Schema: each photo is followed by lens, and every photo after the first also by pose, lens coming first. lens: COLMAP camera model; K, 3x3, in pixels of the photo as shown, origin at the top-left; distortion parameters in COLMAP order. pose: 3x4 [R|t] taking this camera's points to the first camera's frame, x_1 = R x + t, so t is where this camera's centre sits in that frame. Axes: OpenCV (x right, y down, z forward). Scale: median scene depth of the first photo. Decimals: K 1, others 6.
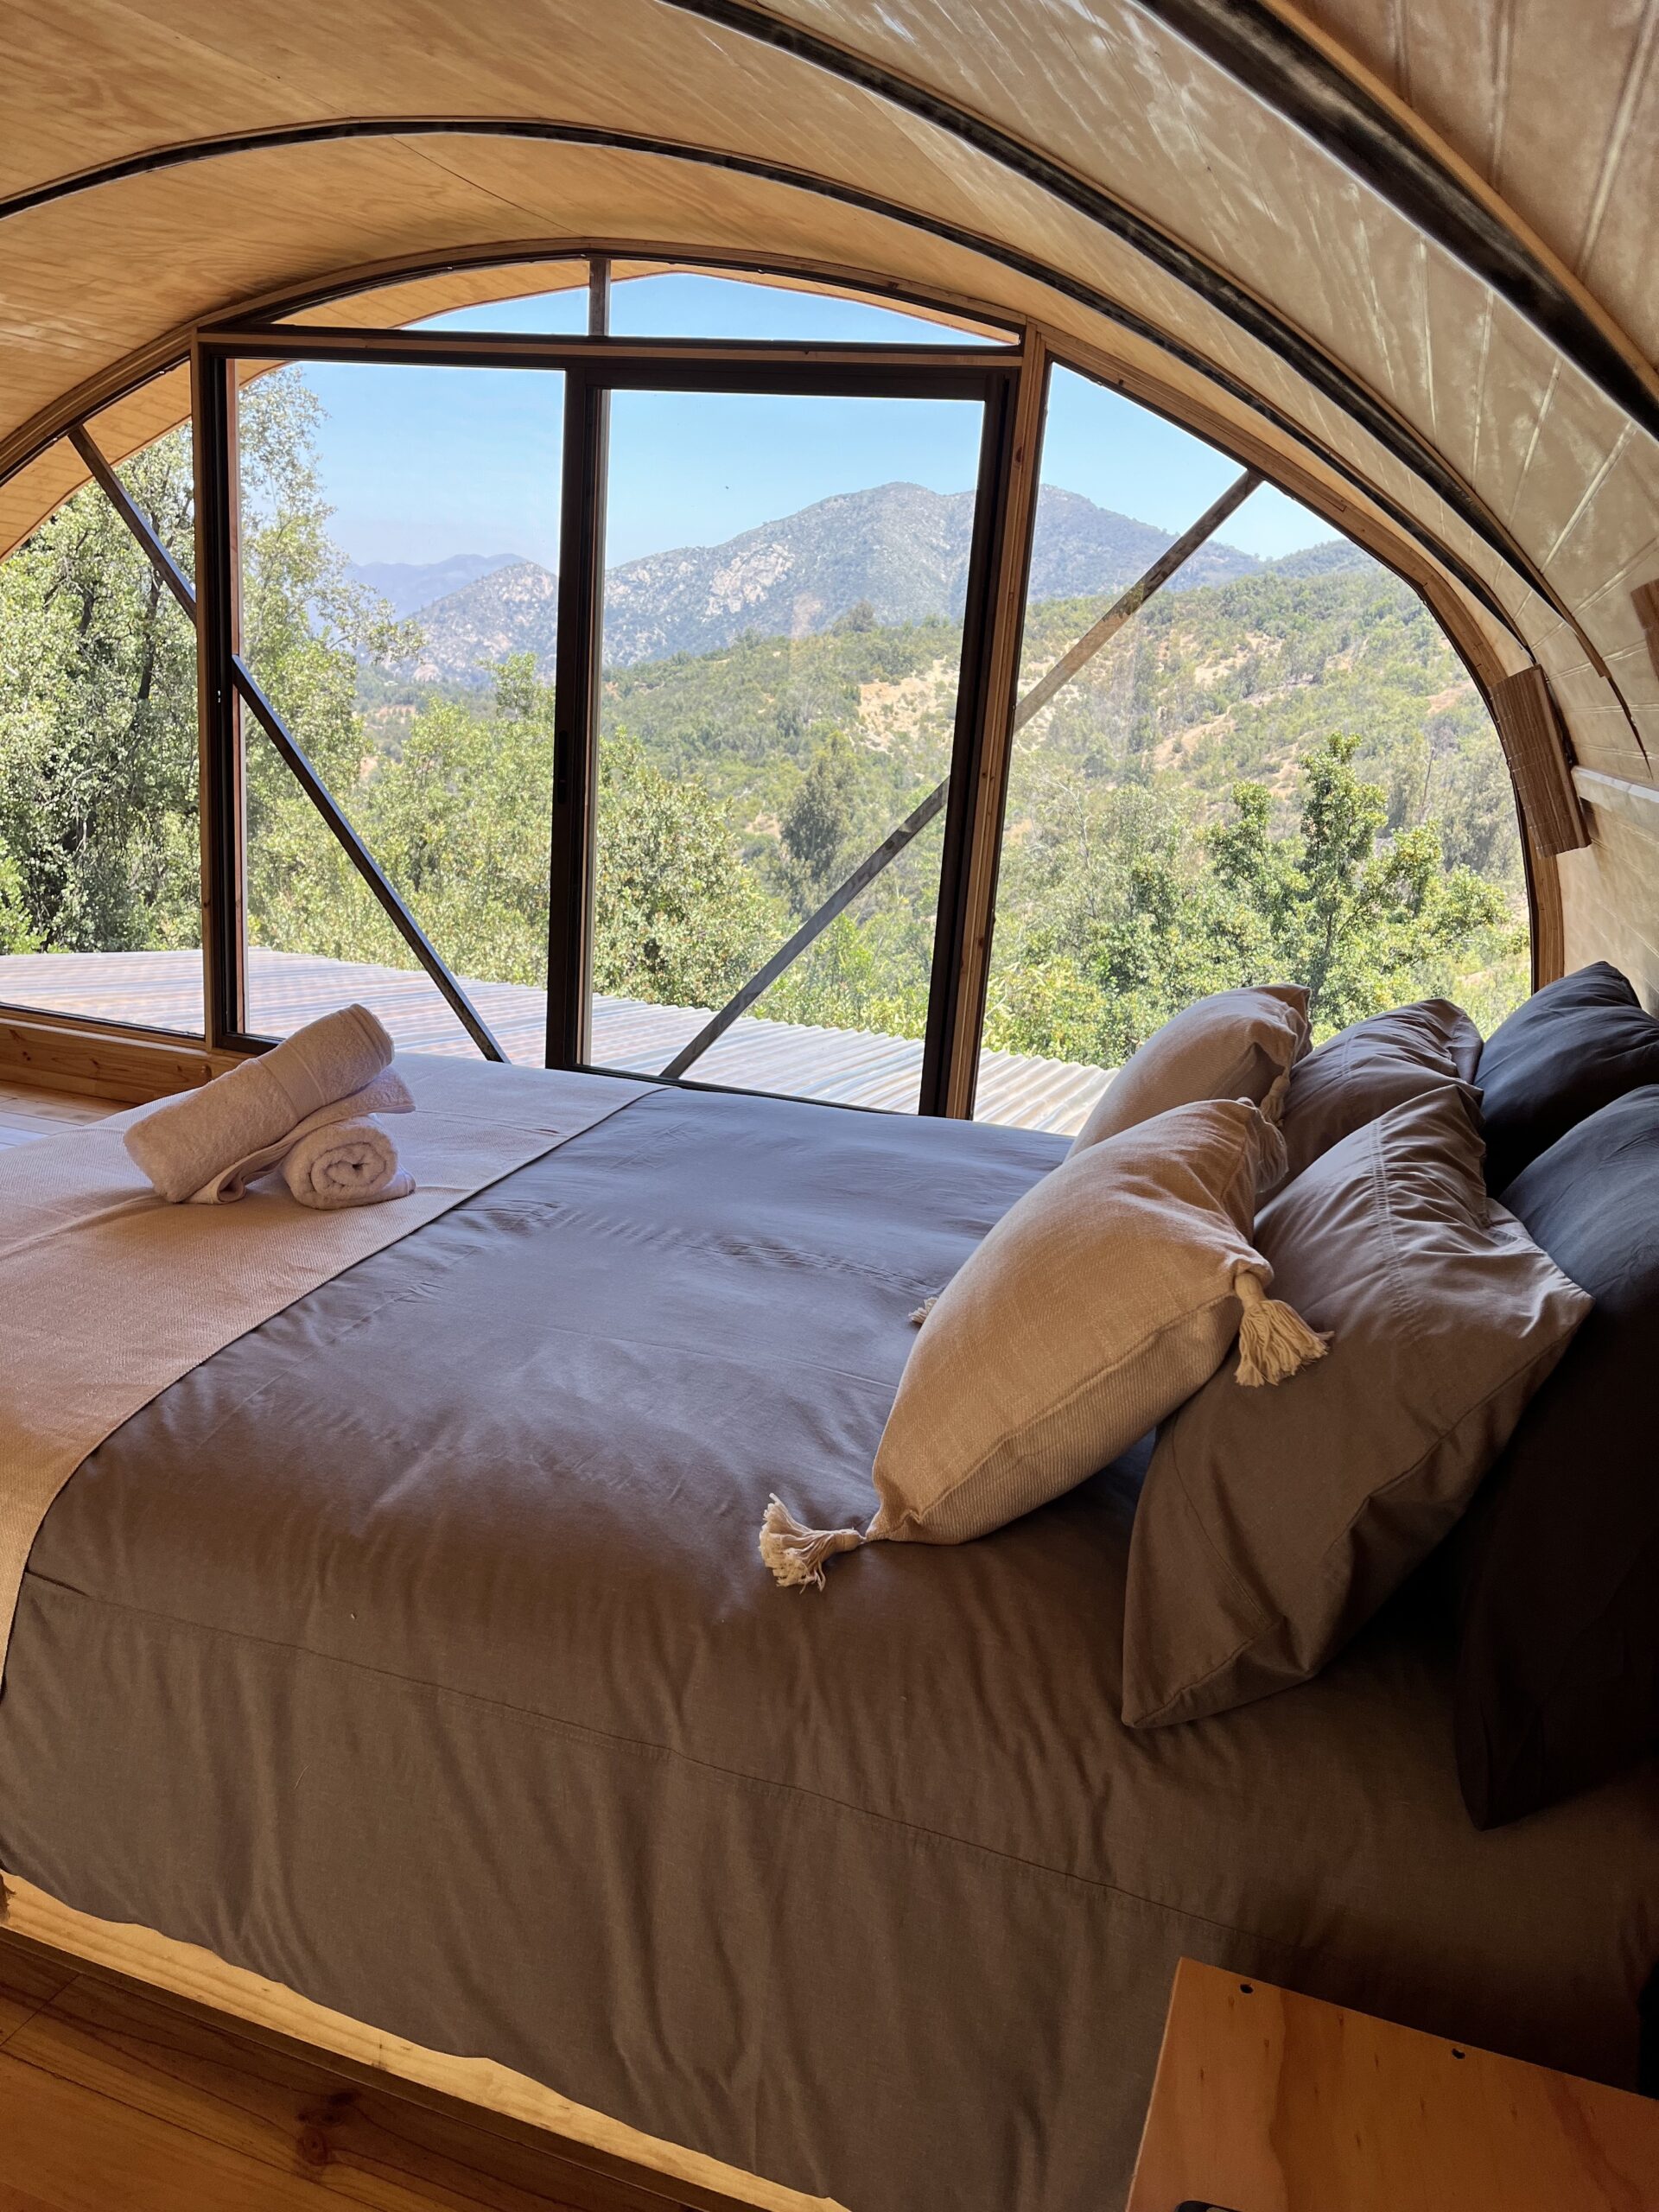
lens RADIAL K [[1673.4, 0, 815.4], [0, 1673.4, 1090.1], [0, 0, 1]] dist [0.056530, -0.080635]
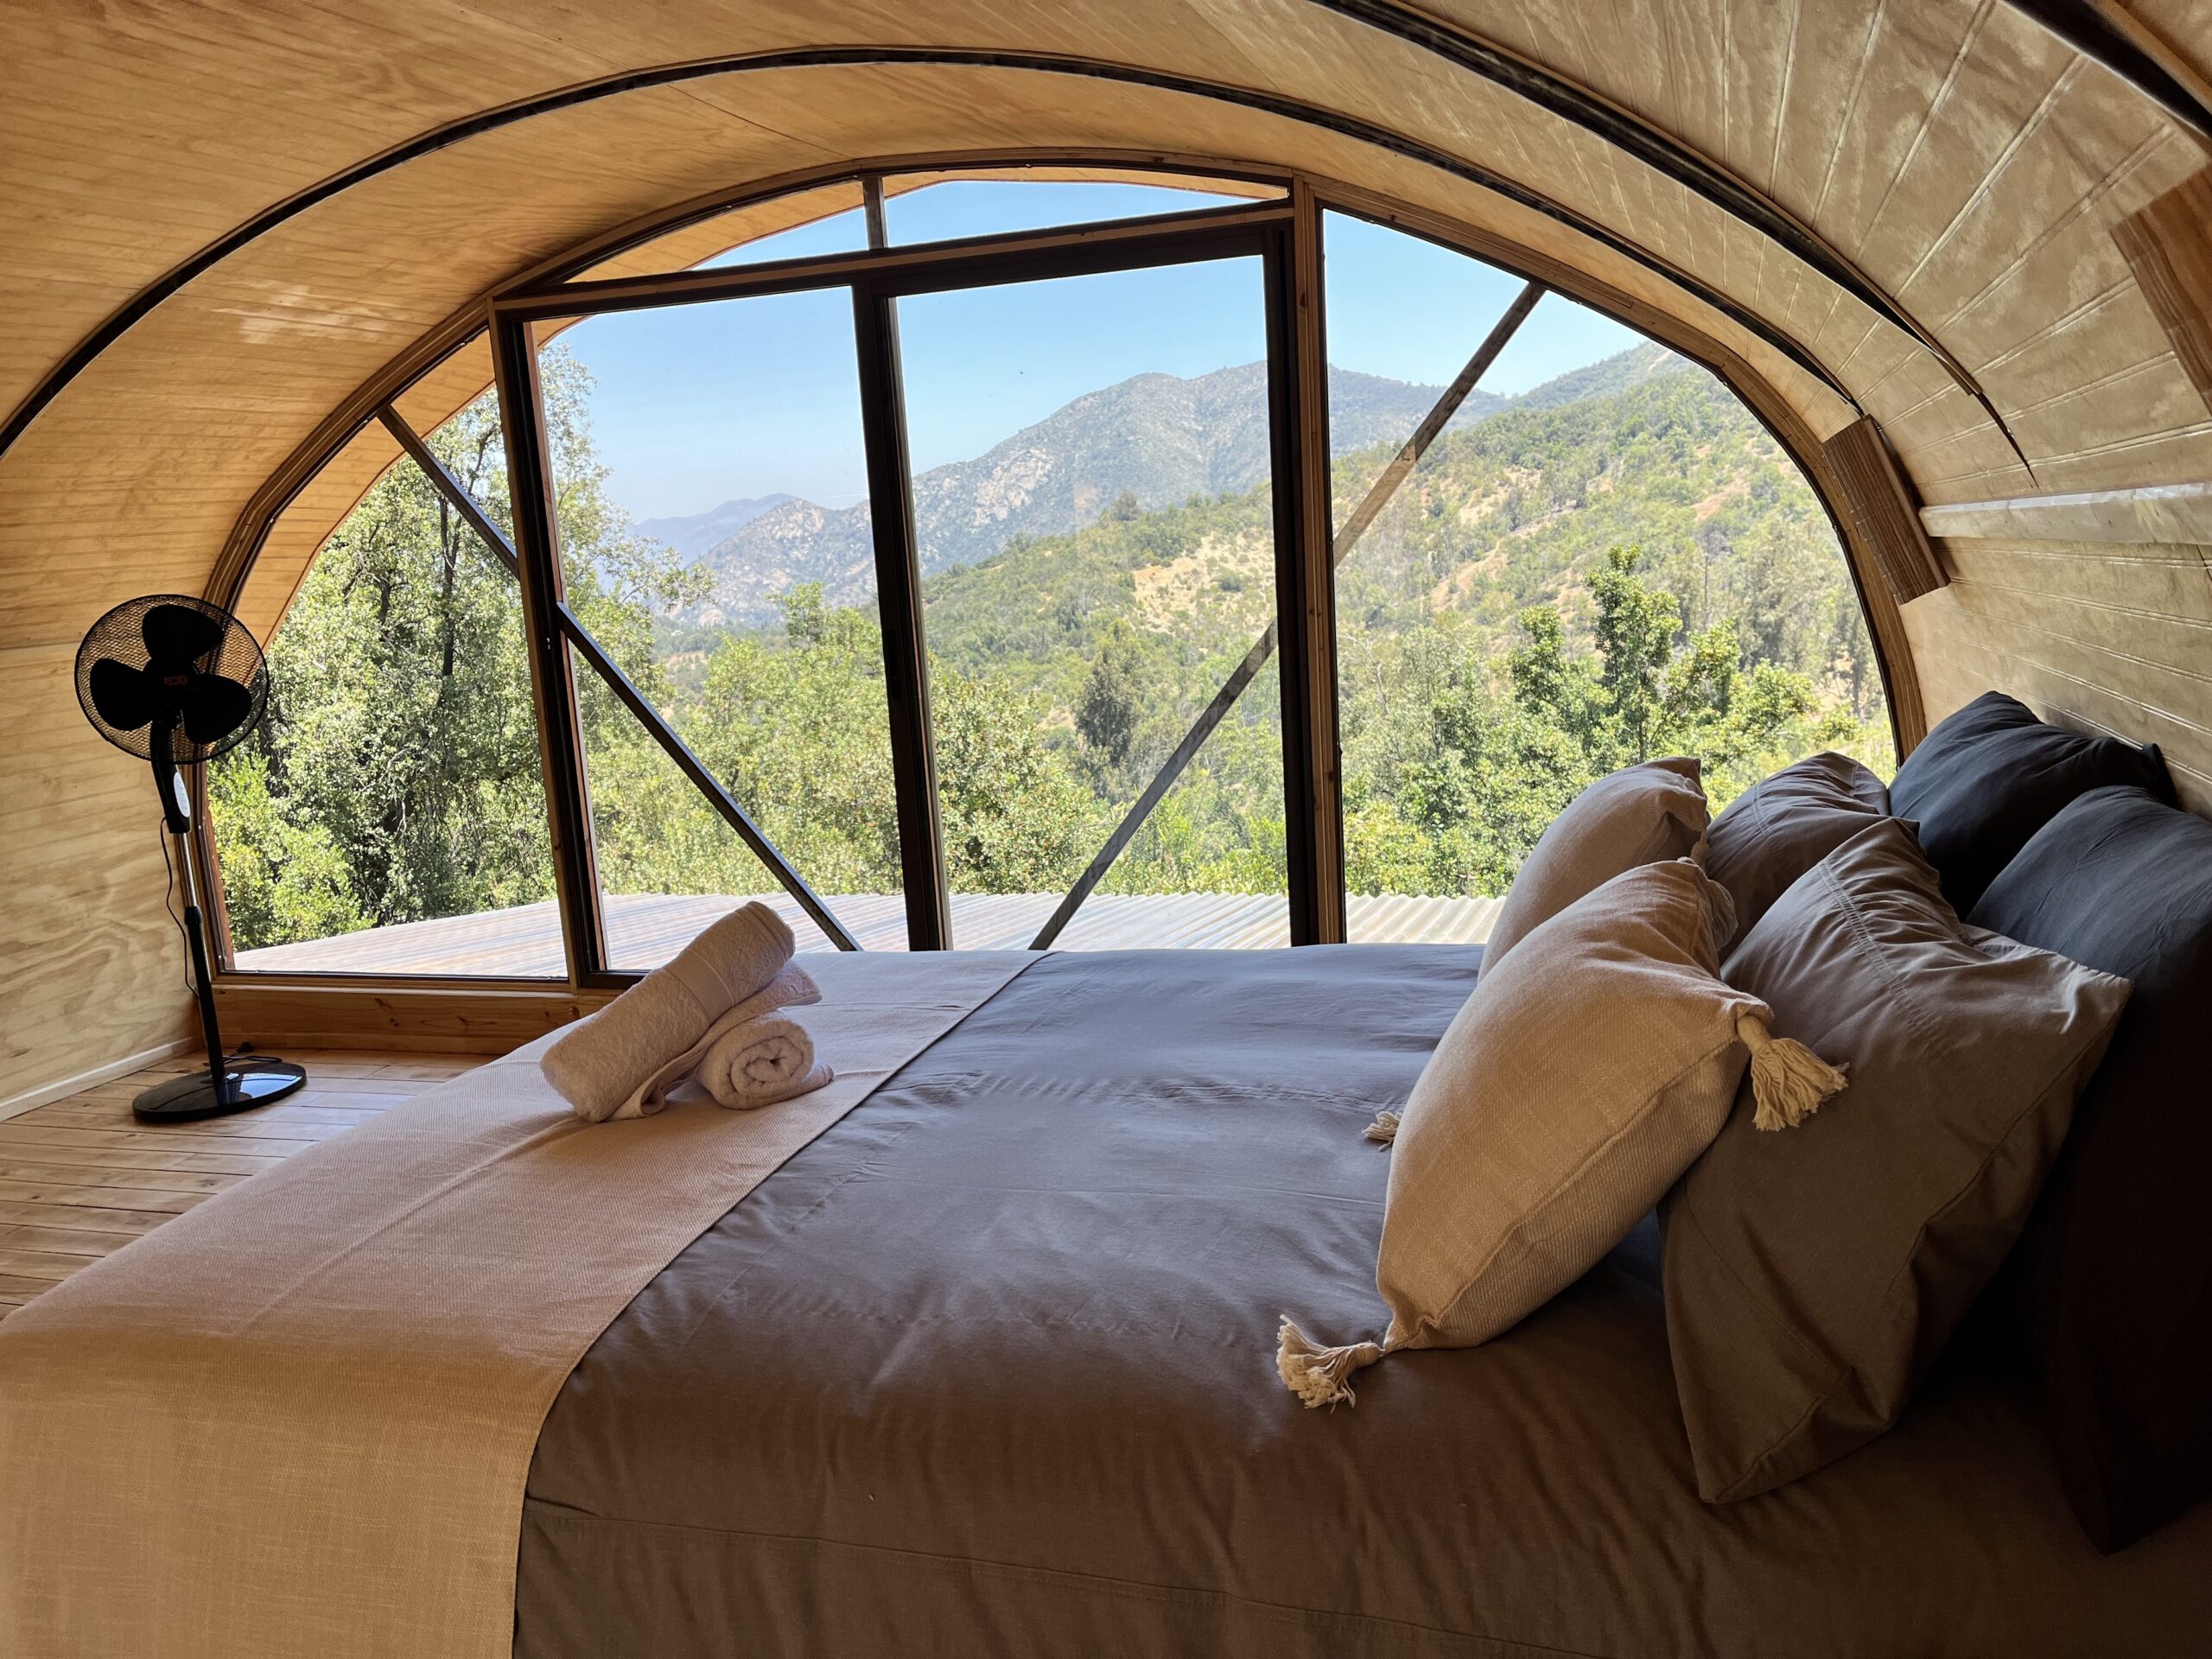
lens RADIAL K [[1673.4, 0, 1098.8], [0, 1673.4, 843.8], [0, 0, 1]] dist [0.056530, -0.080635]
pose [[0.990887, -0.133794, -0.015535, -0.055510], [0.132154, 0.988012, -0.079797, 0.025138], [0.026025, 0.077017, 0.996690, 0.008752]]
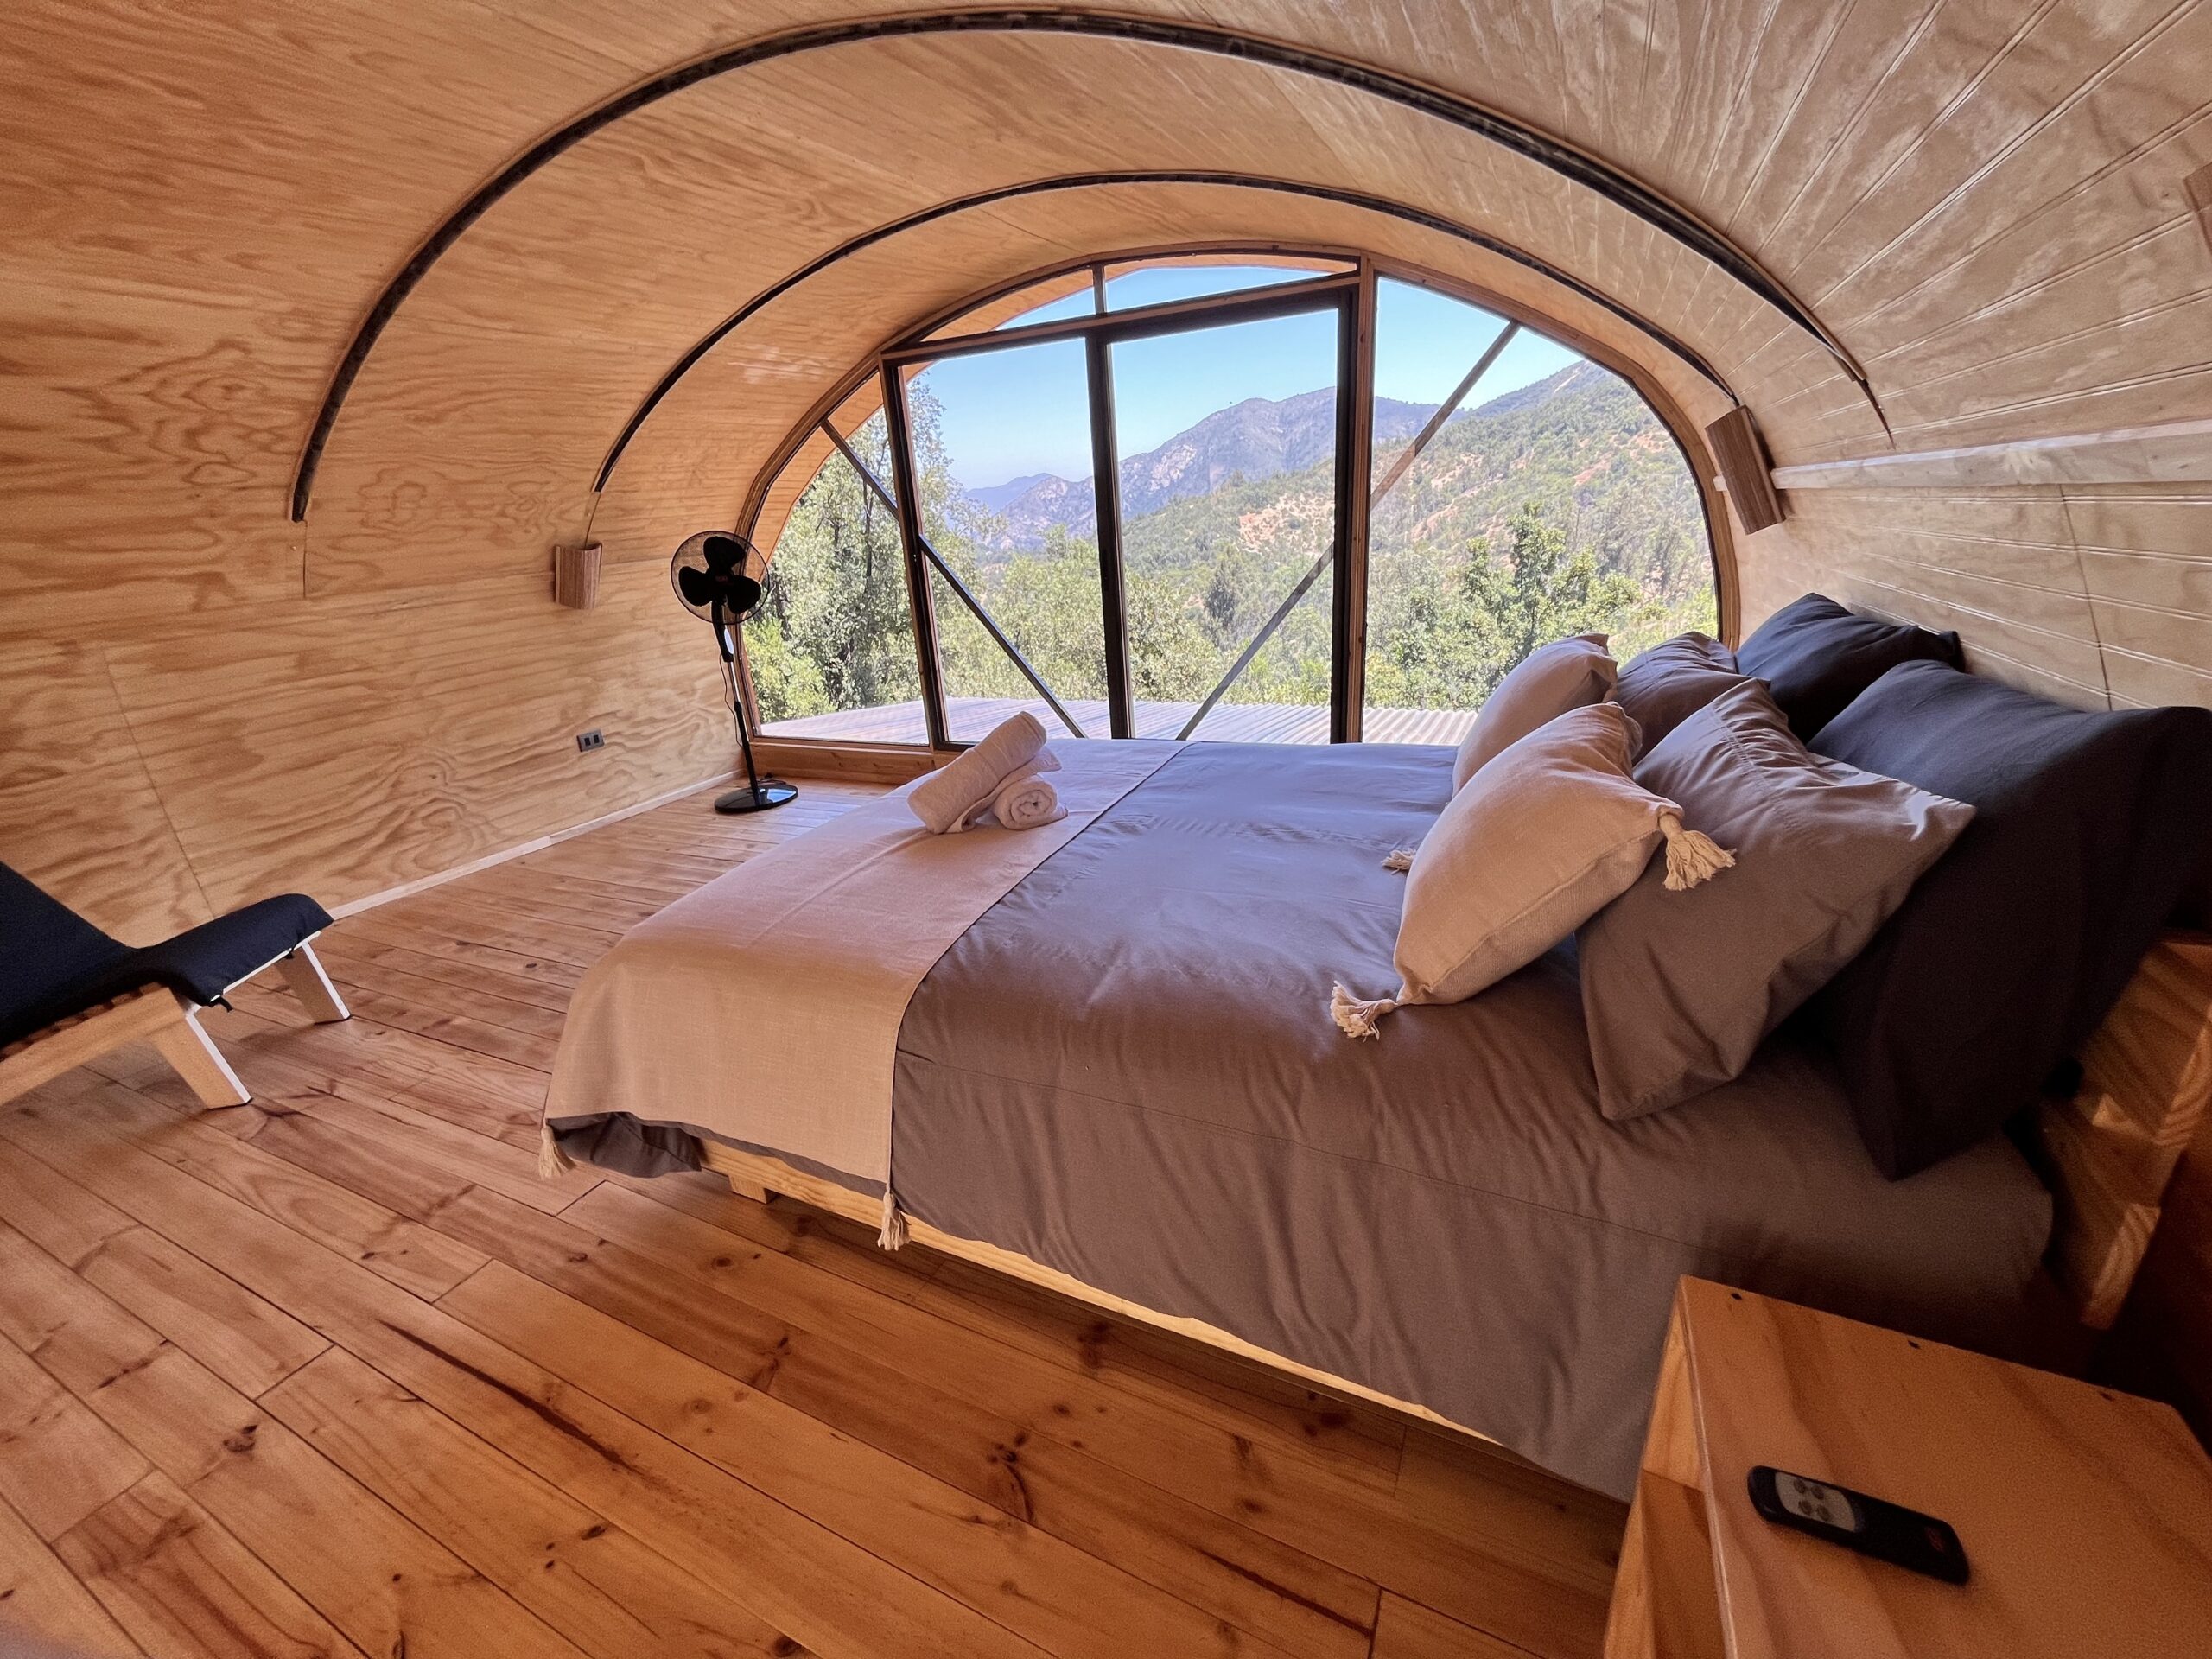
lens RADIAL K [[894.4, 0, 1099.8], [0, 894.4, 829.4], [0, 0, 1]] dist [-0.005447, 0.000729]
pose [[0.983406, -0.090847, -0.157036, -0.069636], [0.104246, 0.991386, 0.079292, 0.005757], [0.148480, -0.094347, 0.984405, 0.104368]]
